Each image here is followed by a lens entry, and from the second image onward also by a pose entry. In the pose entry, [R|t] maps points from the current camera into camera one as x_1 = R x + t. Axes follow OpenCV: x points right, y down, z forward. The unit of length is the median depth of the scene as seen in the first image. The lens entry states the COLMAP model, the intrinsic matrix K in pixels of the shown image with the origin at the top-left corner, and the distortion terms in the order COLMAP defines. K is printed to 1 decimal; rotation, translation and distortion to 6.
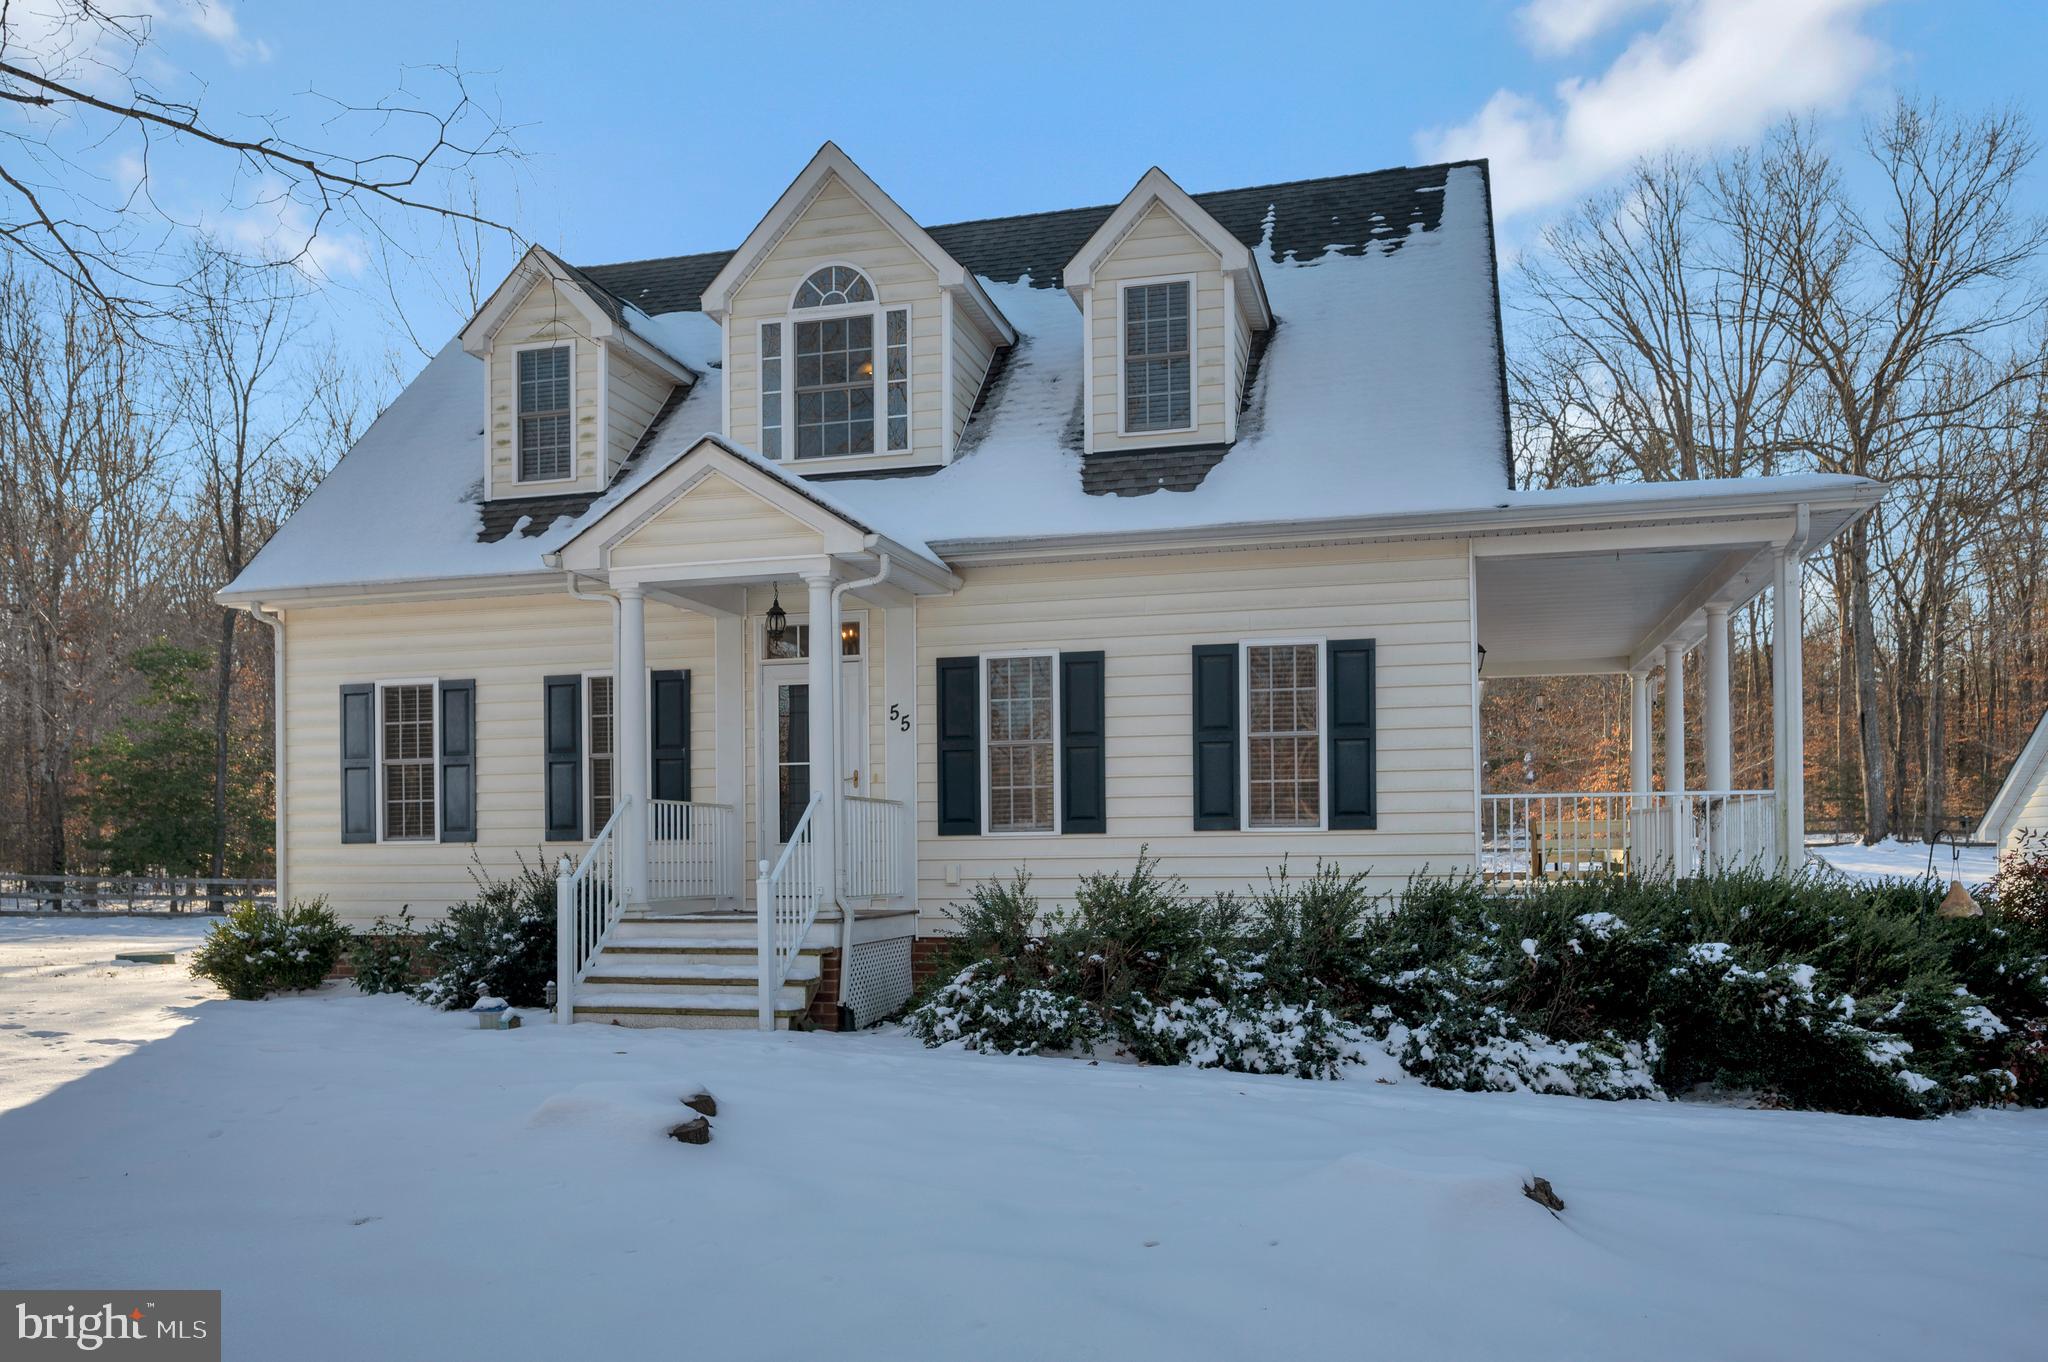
lens RADIAL K [[1544.9, 0, 1031.1], [0, 1544.9, 814.9], [0, 0, 1]] dist [0.001758, 0.002477]
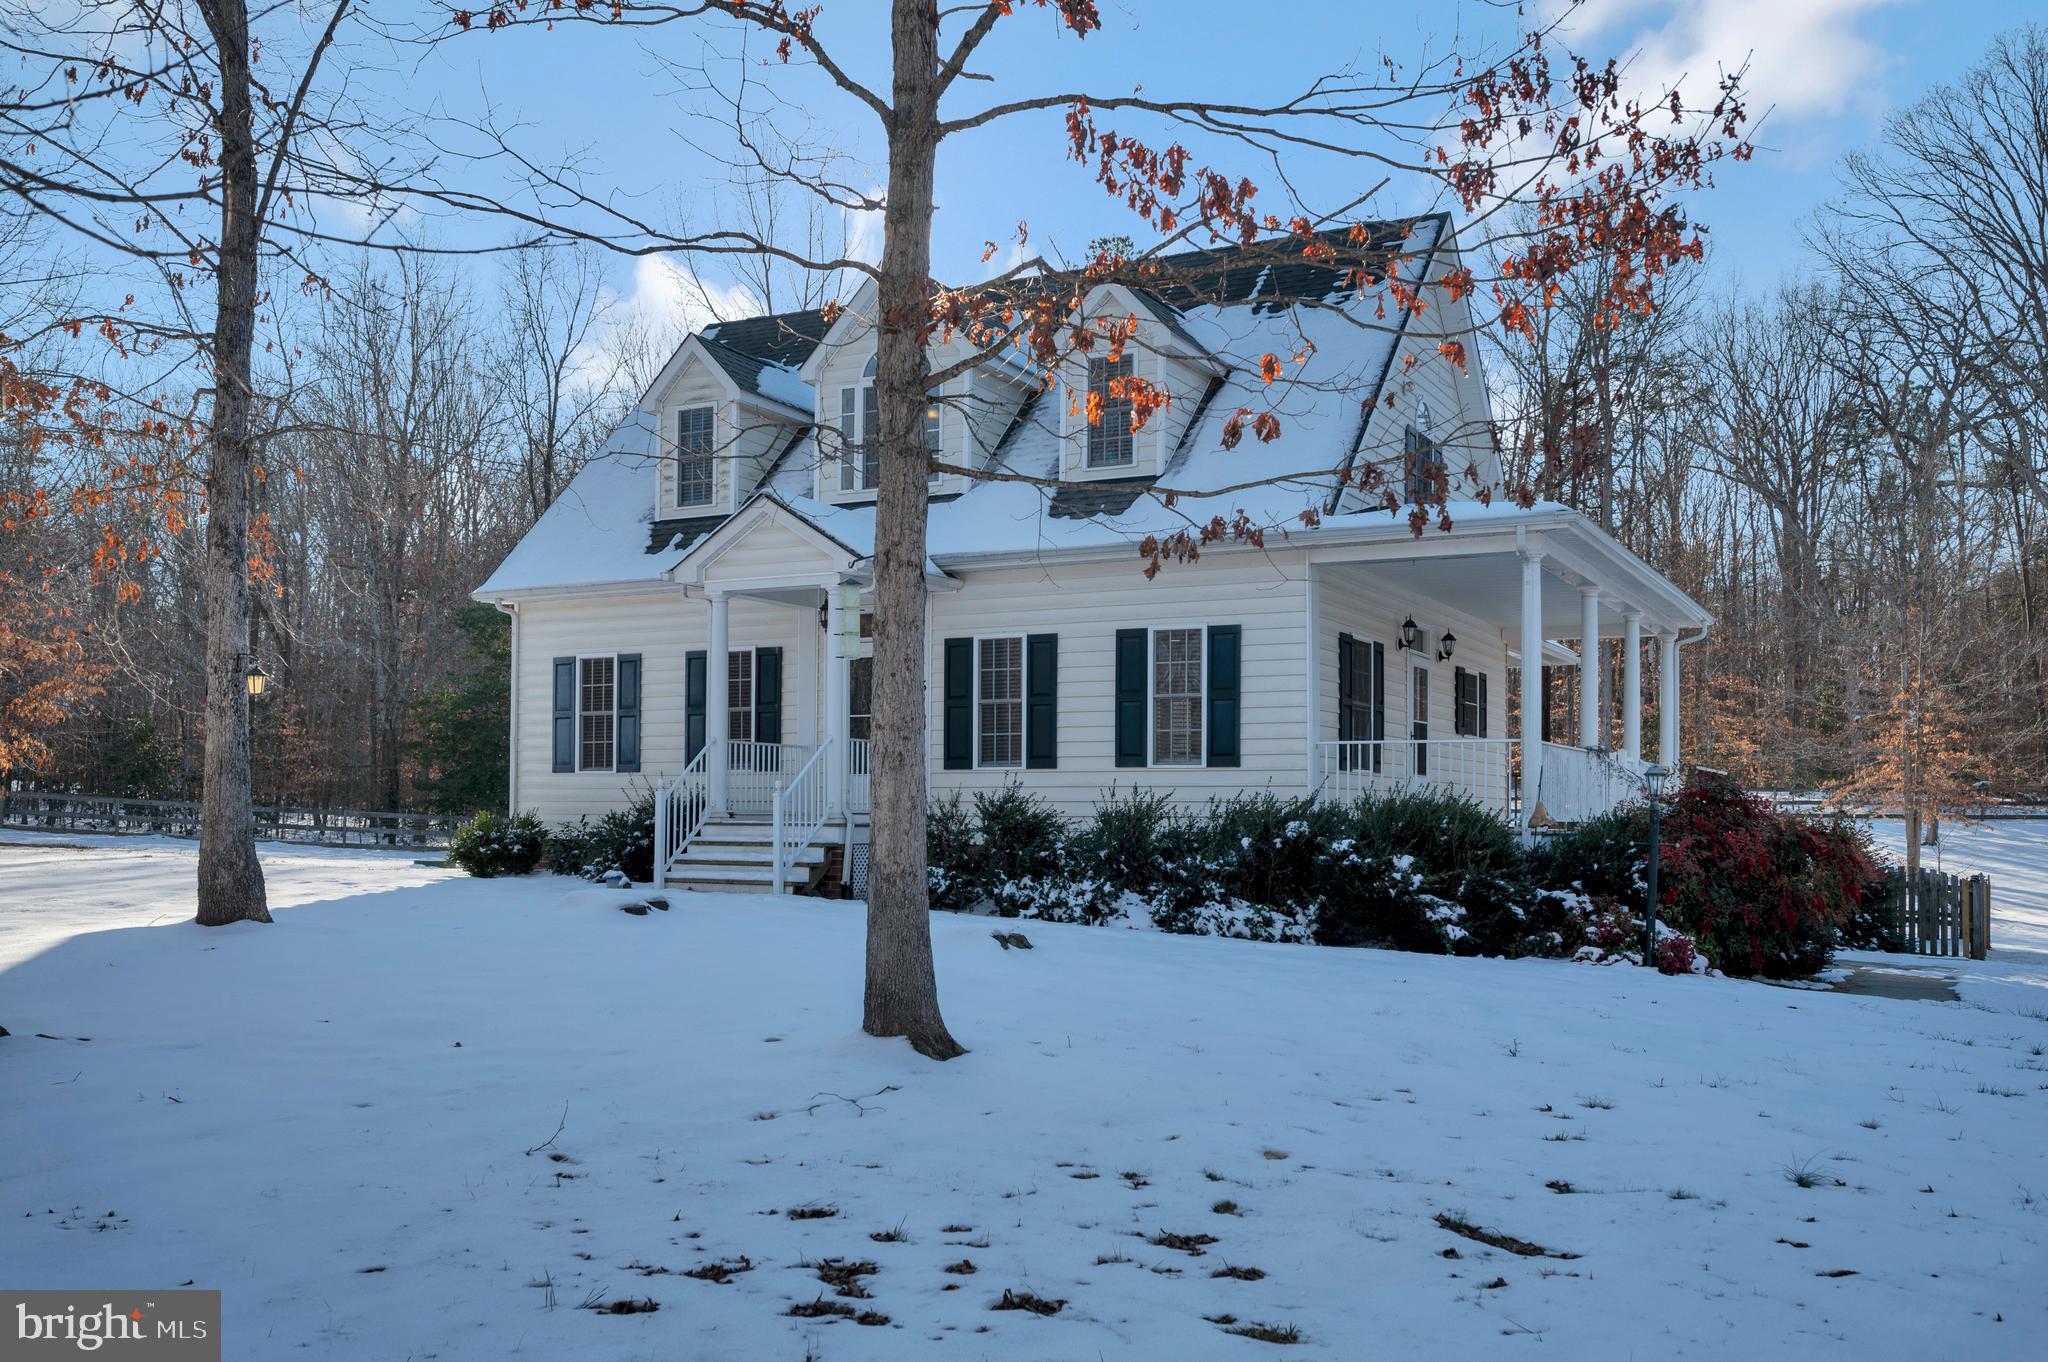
lens RADIAL K [[1807.6, 0, 1037.6], [0, 1807.6, 726.5], [0, 0, 1]] dist [-0.004120, 0.003926]
pose [[0.974175, 0.005062, -0.225736, 0.370183], [-0.011028, 0.999622, -0.025176, 0.014463], [0.225523, 0.027016, 0.973863, -0.515790]]
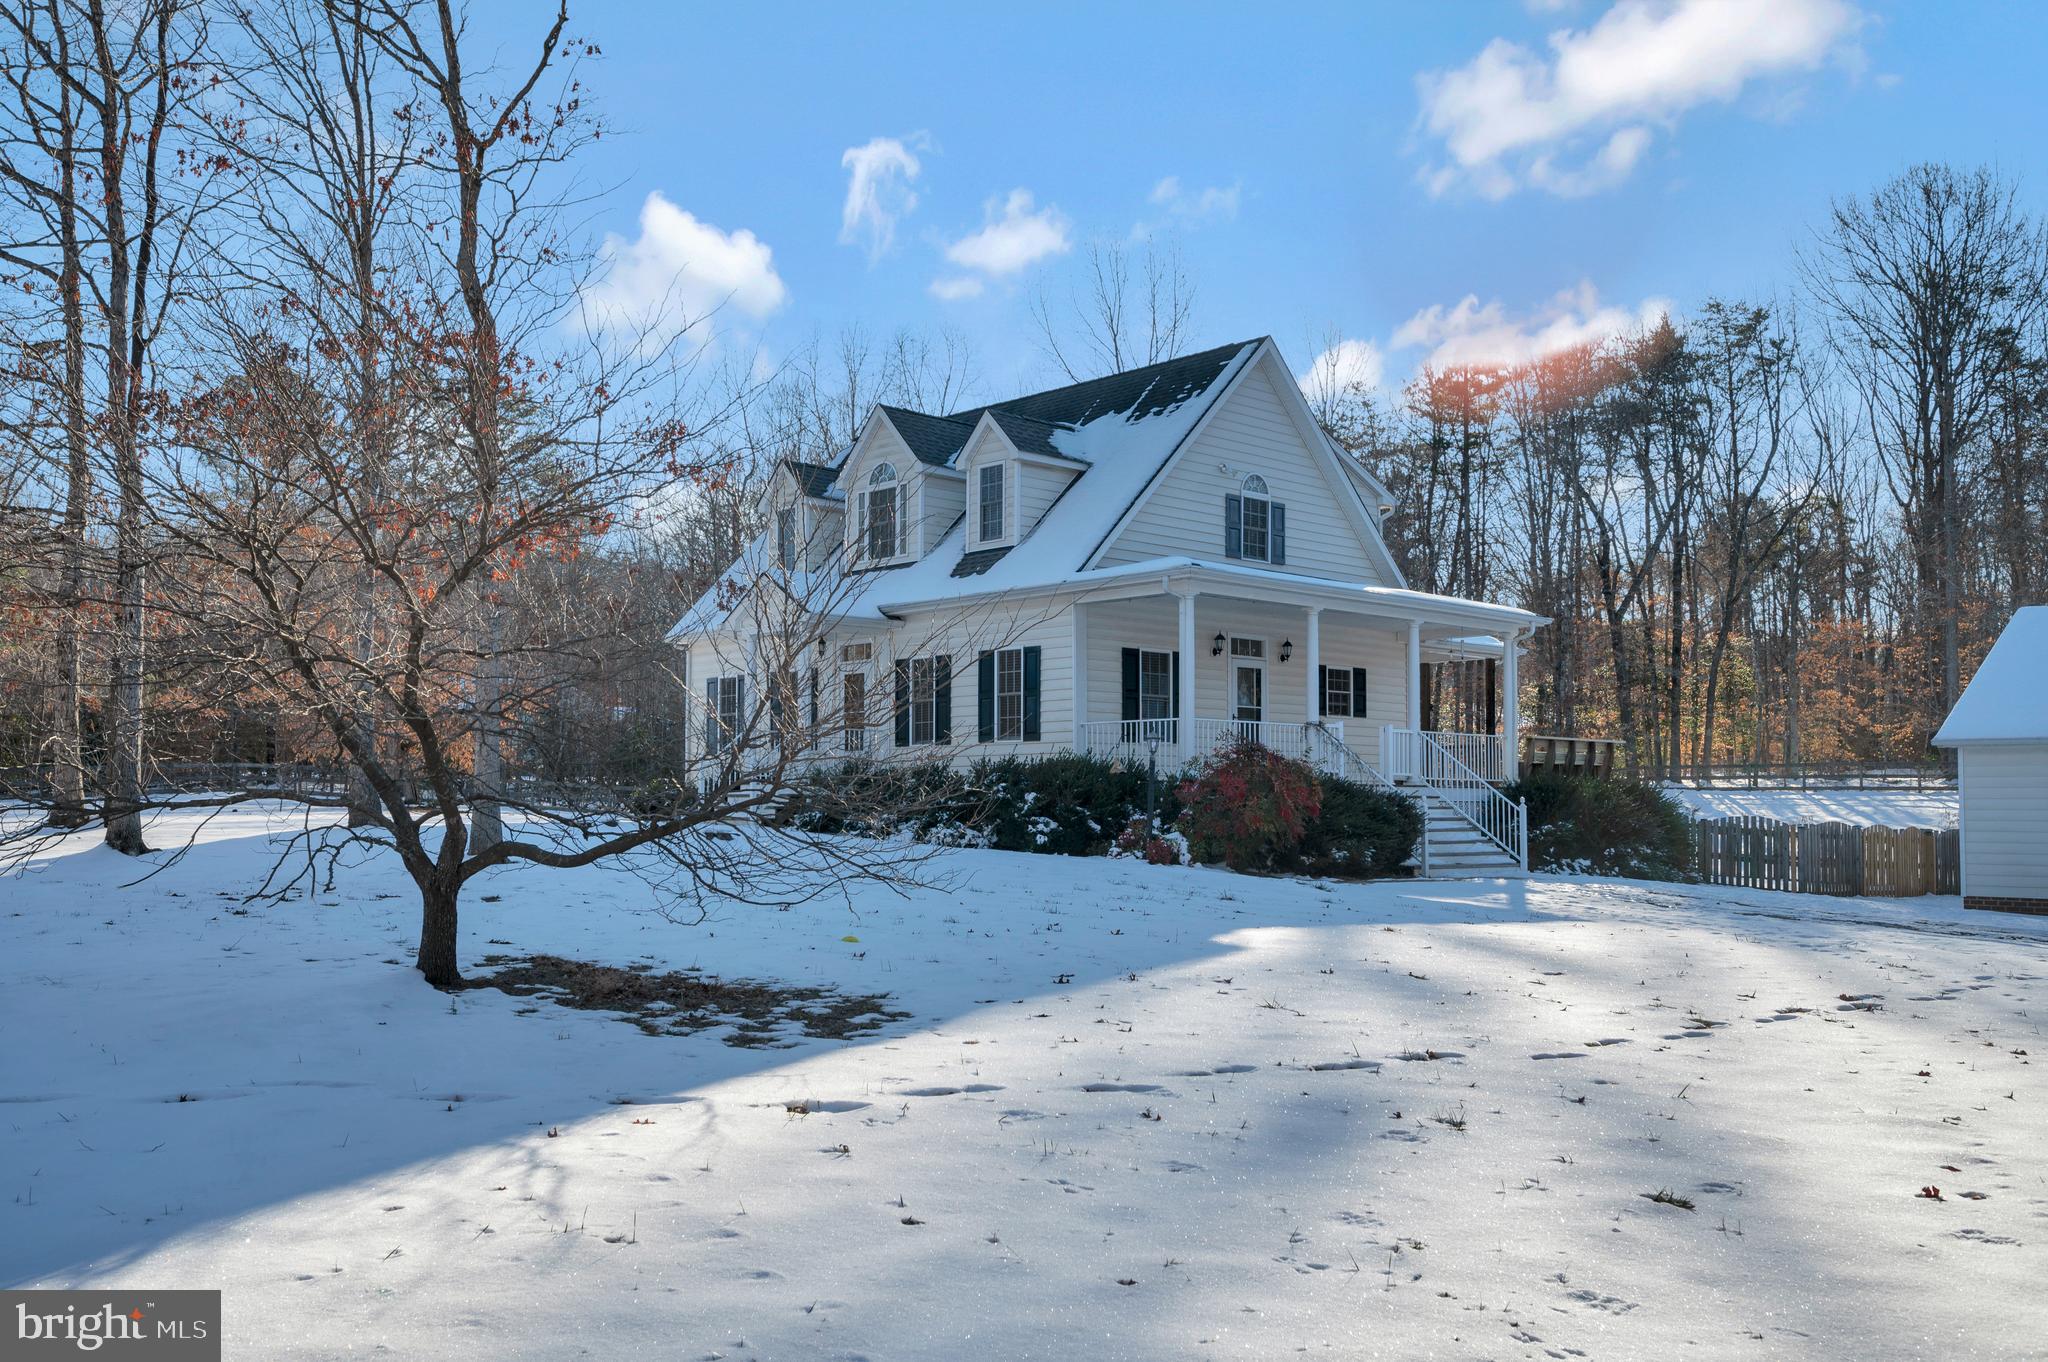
lens RADIAL K [[1794.2, 0, 1024.0], [0, 1794.2, 681.0], [0, 0, 1]] dist [-0.005775, -0.001414]
pose [[0.843548, -0.027889, -0.536329, 1.325824], [0.002536, 0.998846, -0.047952, 0.039381], [0.537048, 0.039090, 0.842645, -0.886985]]
